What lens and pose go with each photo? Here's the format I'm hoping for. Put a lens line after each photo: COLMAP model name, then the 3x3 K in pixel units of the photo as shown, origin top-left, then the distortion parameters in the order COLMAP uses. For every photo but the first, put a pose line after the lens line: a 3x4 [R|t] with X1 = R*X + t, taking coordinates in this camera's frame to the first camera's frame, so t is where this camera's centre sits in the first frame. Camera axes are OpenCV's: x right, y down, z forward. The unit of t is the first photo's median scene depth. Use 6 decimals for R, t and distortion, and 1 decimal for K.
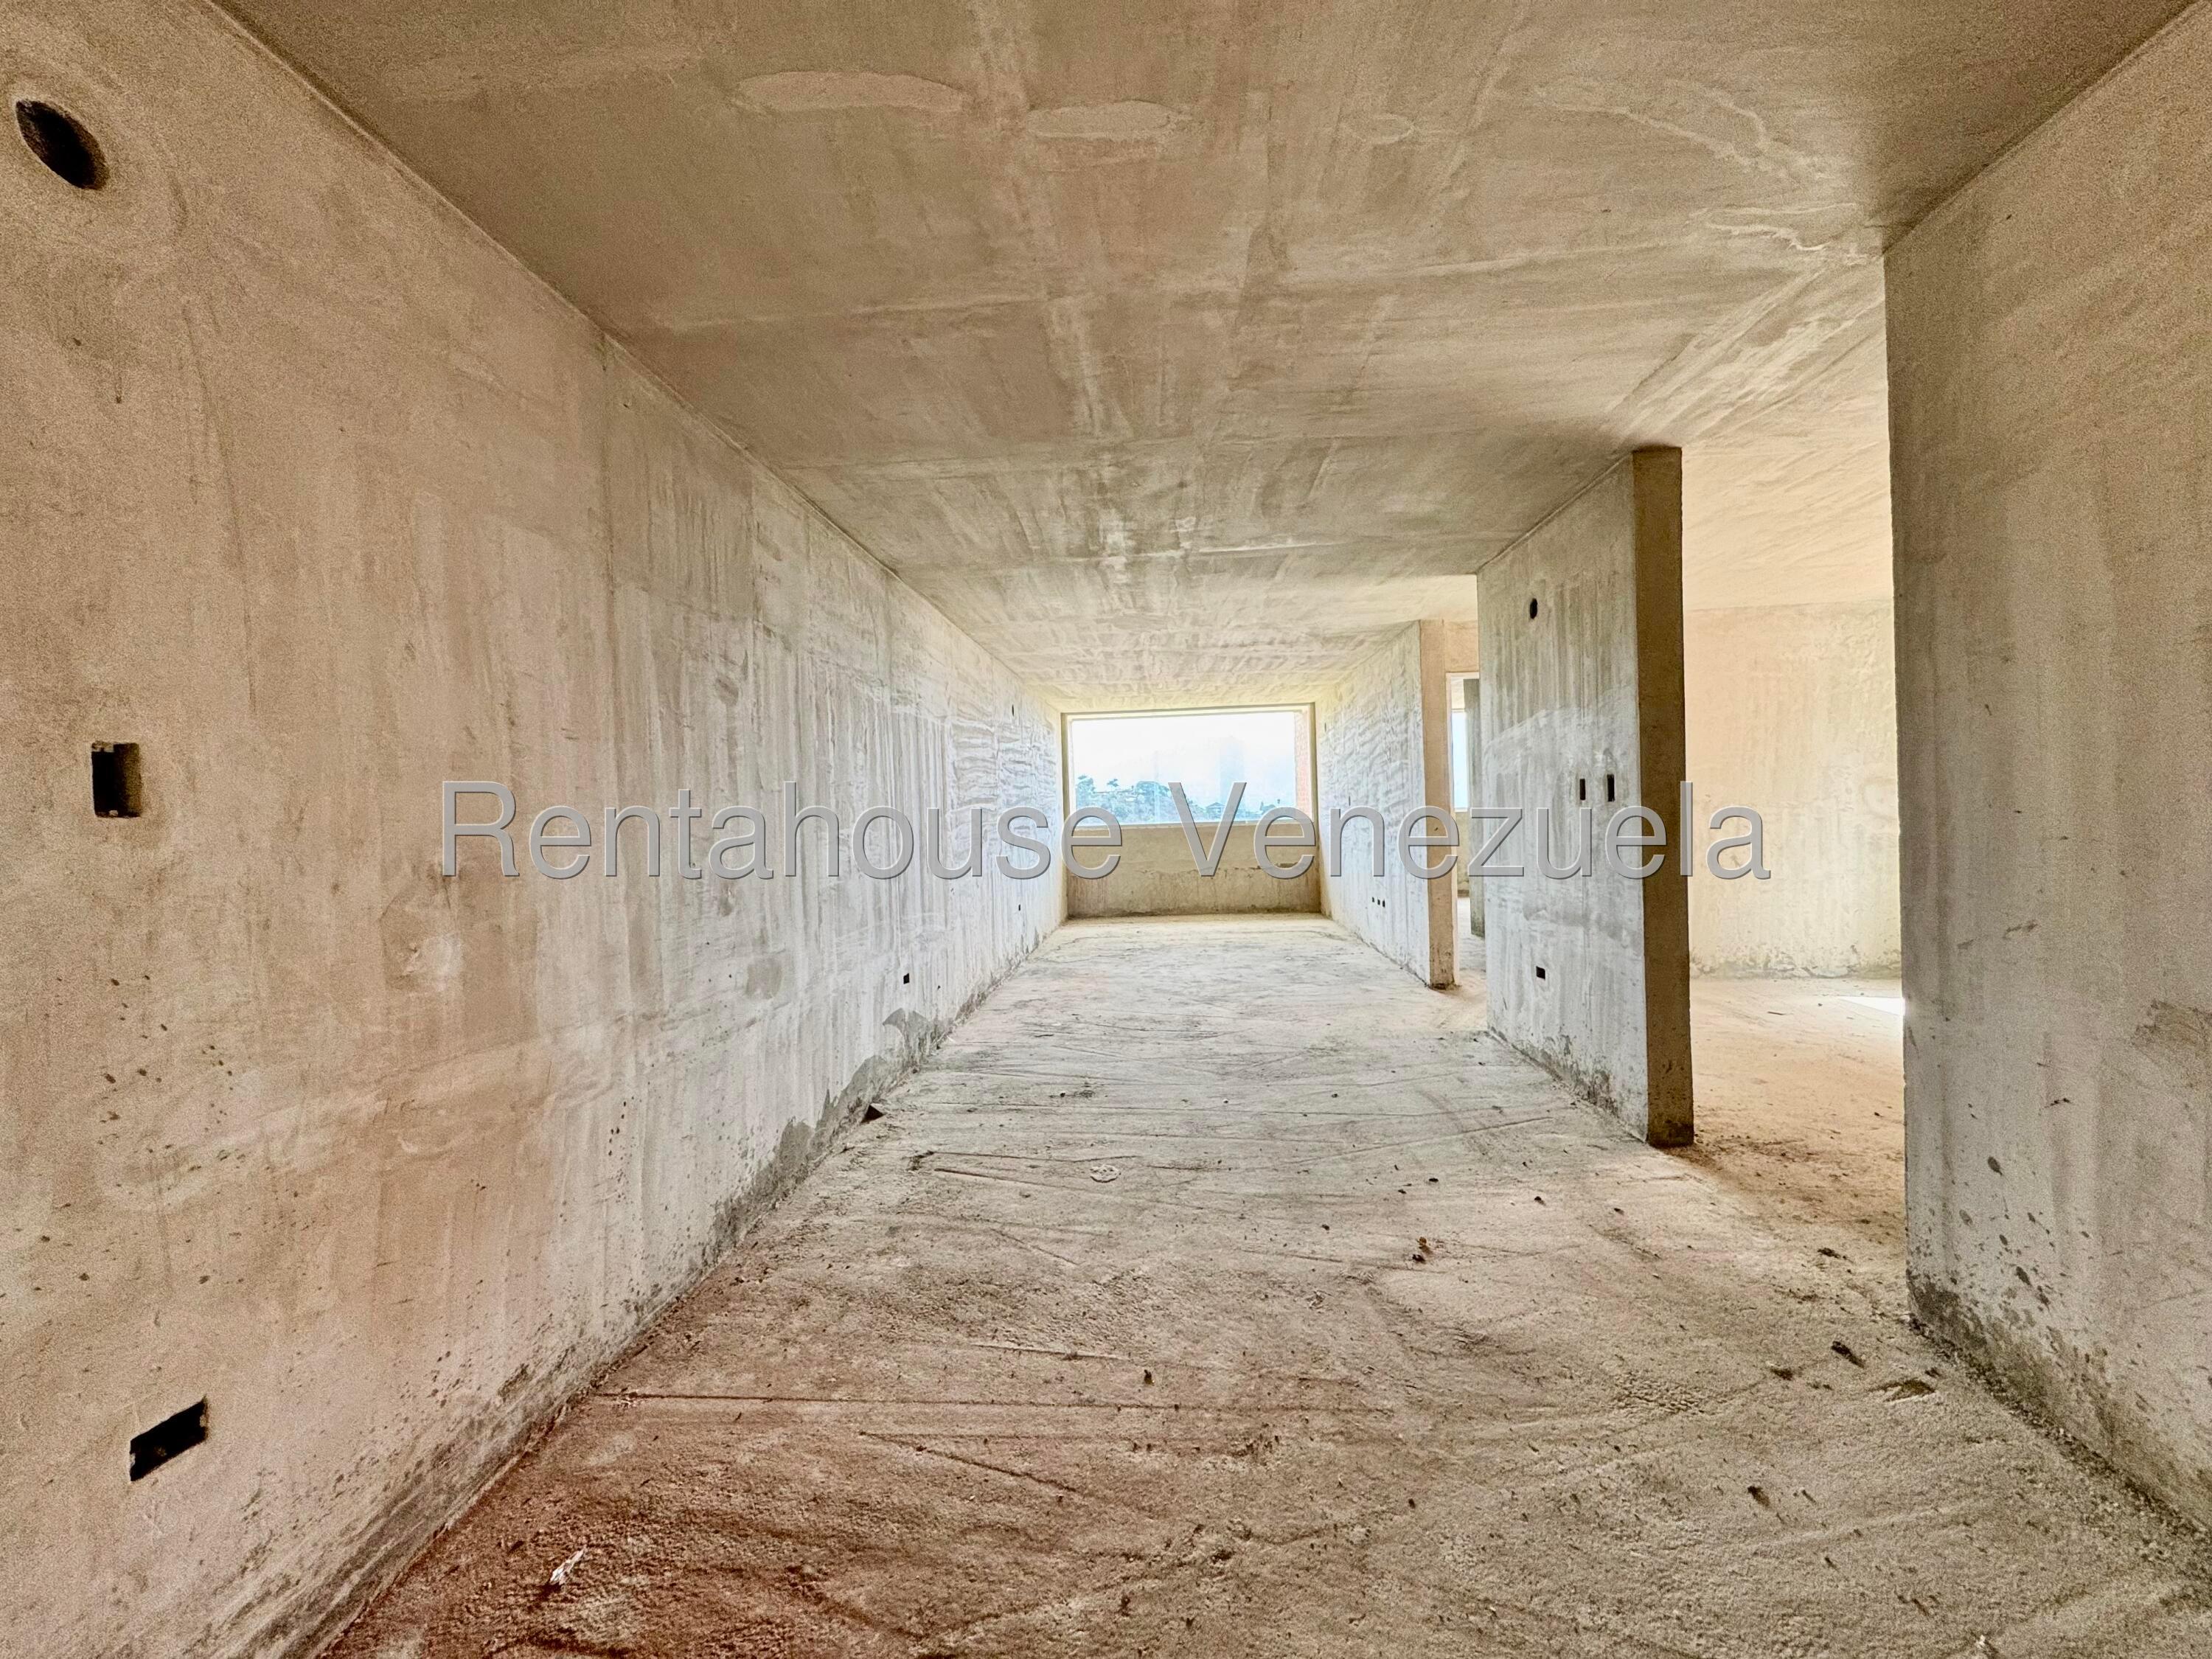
lens RADIAL K [[881.2, 0, 1104.0], [0, 881.2, 827.6], [0, 0, 1]] dist [-0.003430, 0.000660]
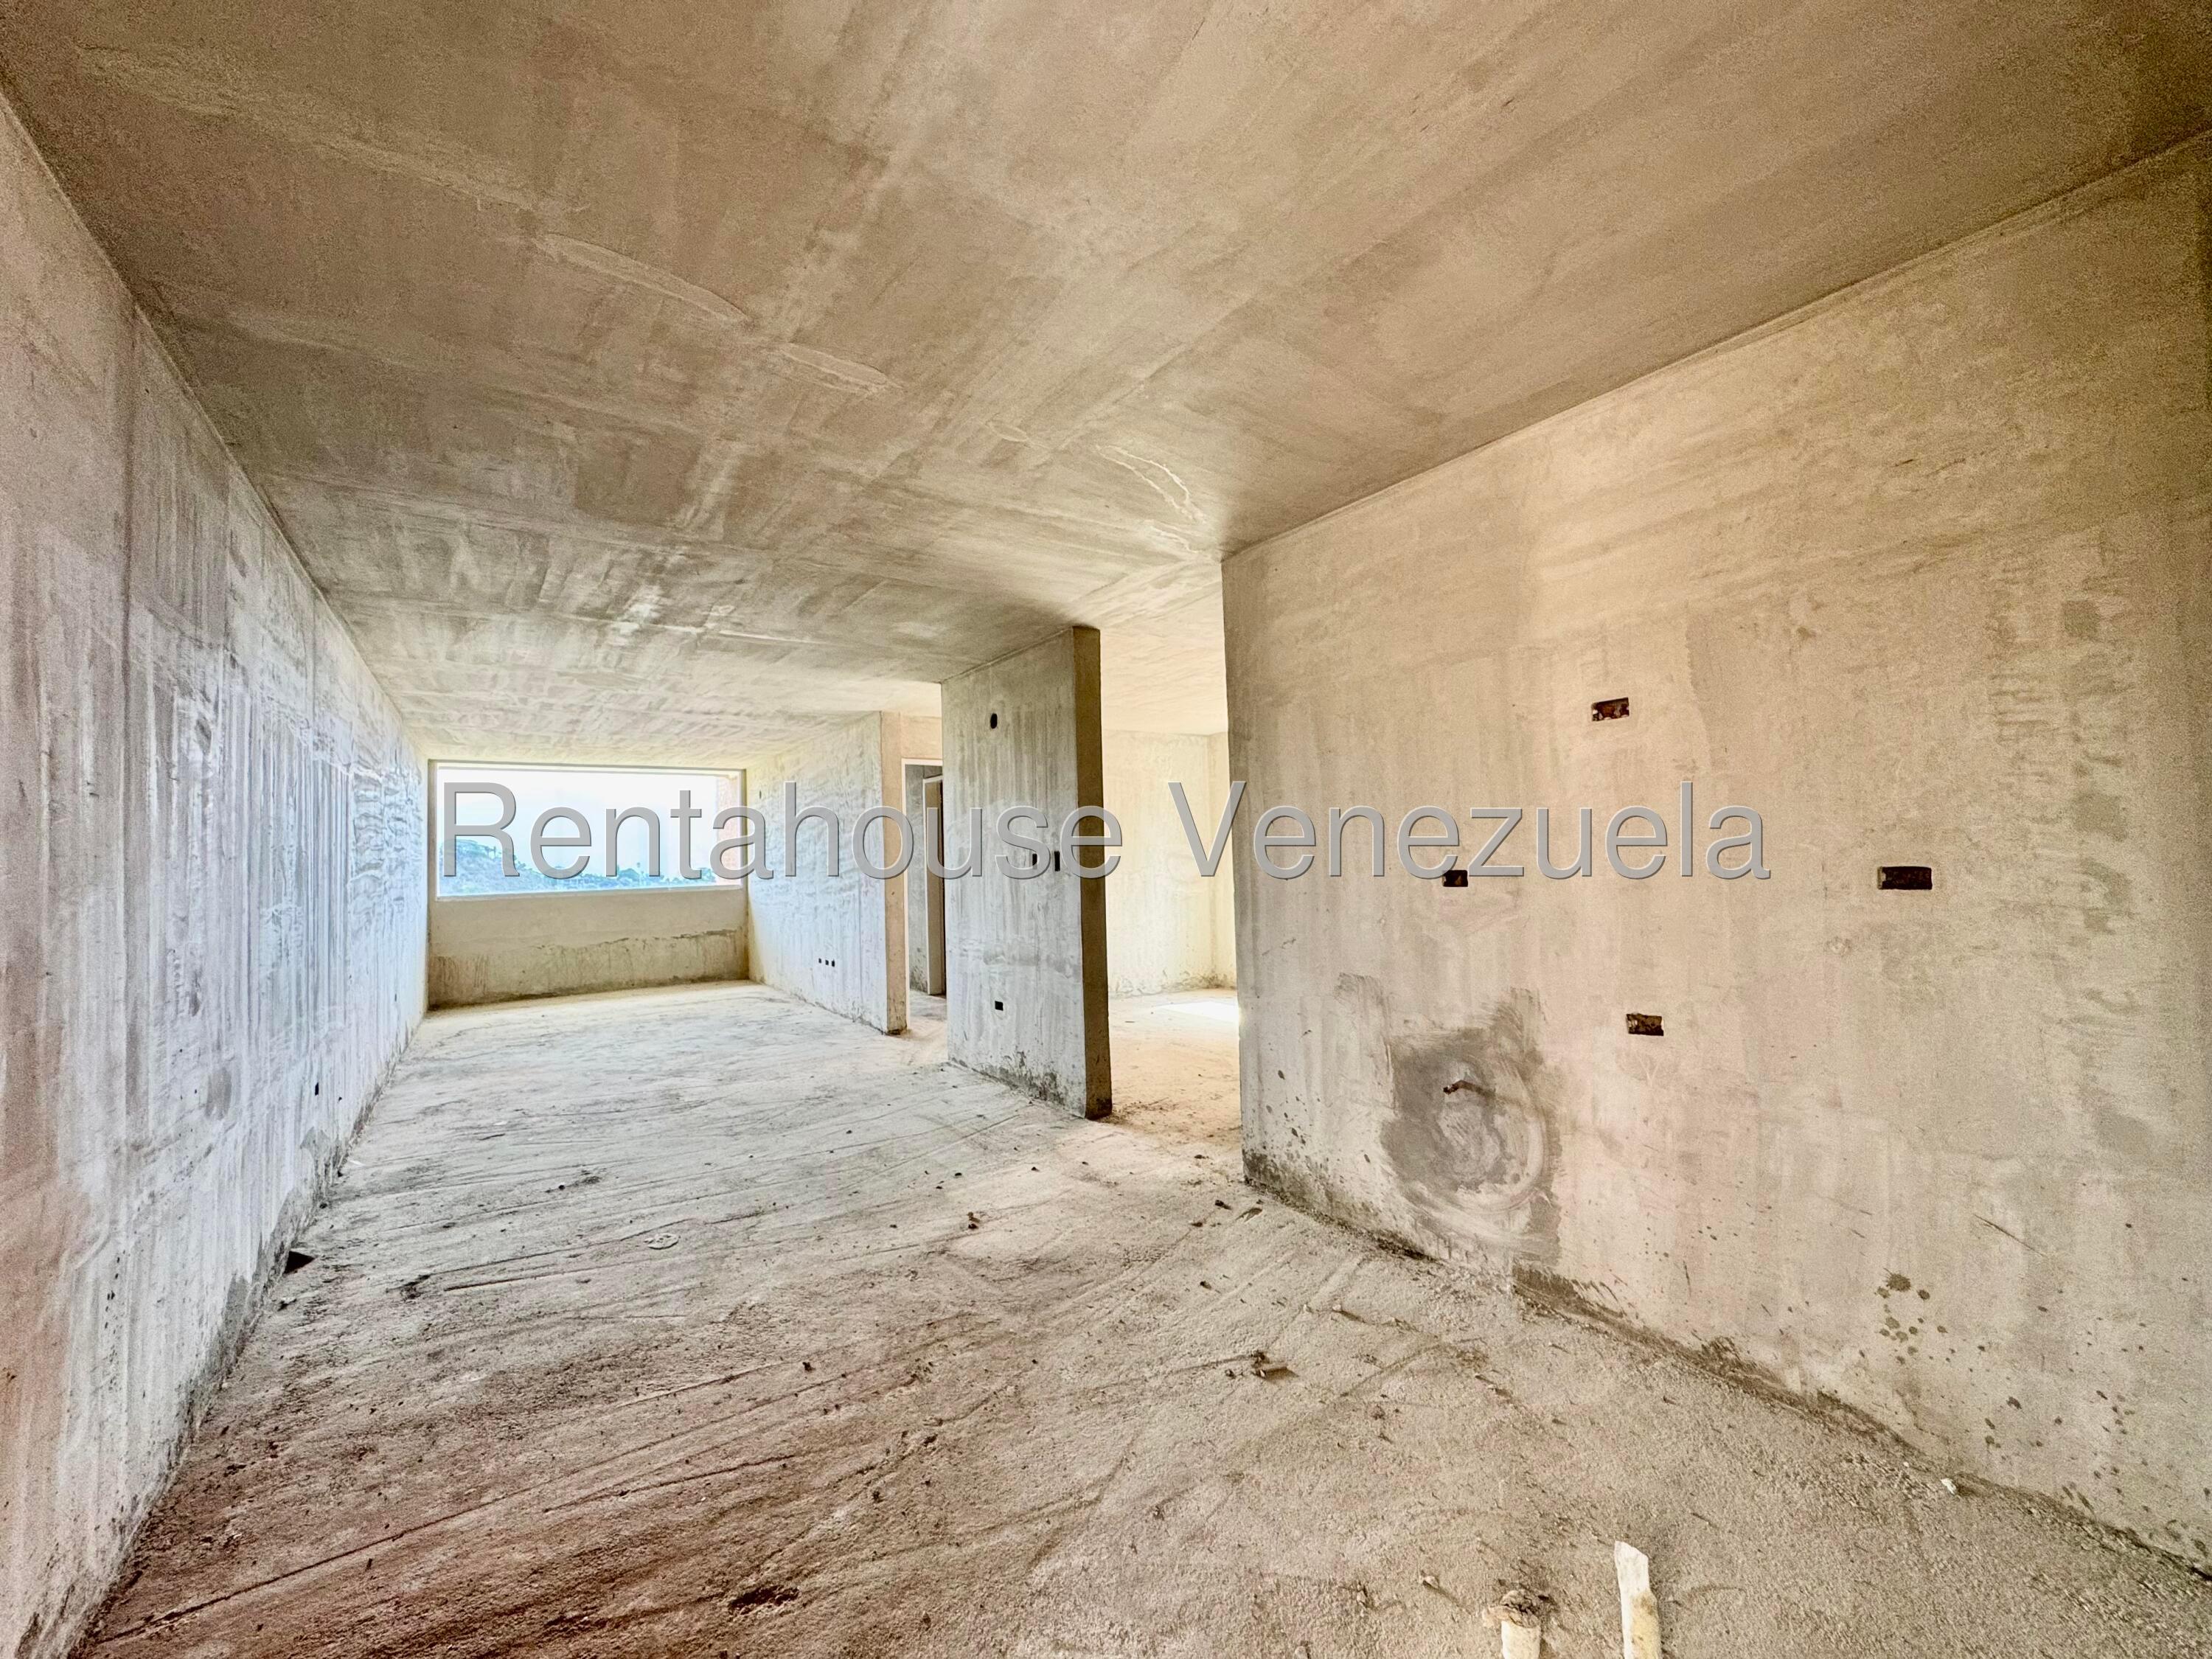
lens RADIAL K [[881.2, 0, 1104.1], [0, 881.2, 828.8], [0, 0, 1]] dist [-0.003430, 0.000660]
pose [[0.777409, 0.031106, 0.628226, -0.317355], [0.013916, 0.997681, -0.066620, -0.003671], [-0.628841, 0.060533, 0.775174, -0.155677]]
